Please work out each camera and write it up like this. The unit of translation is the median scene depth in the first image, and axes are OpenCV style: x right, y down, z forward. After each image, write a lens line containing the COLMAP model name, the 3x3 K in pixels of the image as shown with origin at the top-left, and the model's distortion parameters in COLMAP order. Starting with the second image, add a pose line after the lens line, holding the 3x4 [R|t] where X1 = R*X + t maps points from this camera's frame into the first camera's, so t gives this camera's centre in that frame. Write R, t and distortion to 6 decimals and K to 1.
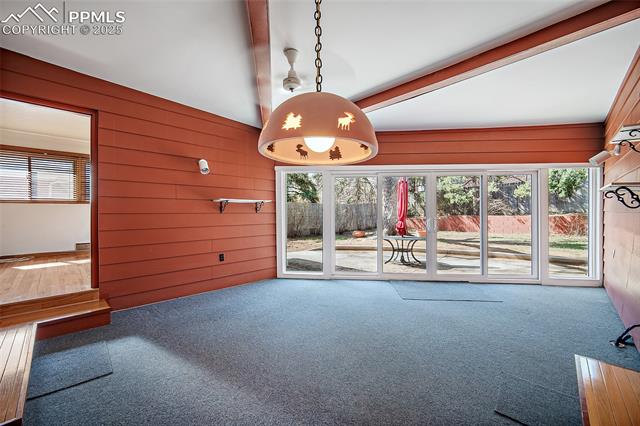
lens RADIAL K [[250.3, 0, 320.0], [0, 250.3, 213.0], [0, 0, 1]] dist [-0.001908, -0.000237]
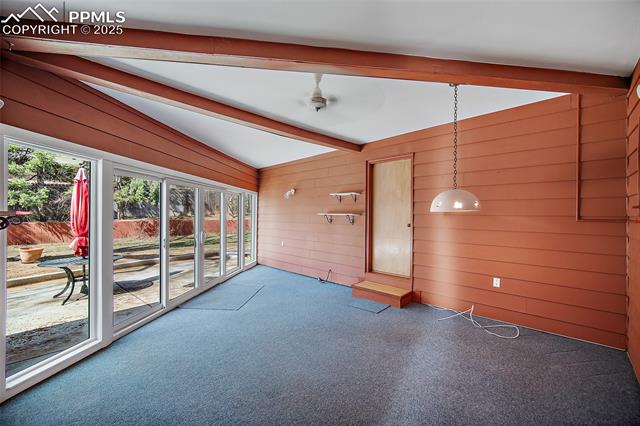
lens RADIAL K [[245.9, 0, 325.3], [0, 245.9, 215.8], [0, 0, 1]] dist [-0.000709, -0.000039]
pose [[0.012021, -0.000205, 0.999928, -0.555301], [-0.001691, 0.999999, 0.000226, -0.041187], [-0.999926, -0.001693, 0.012020, 0.497886]]
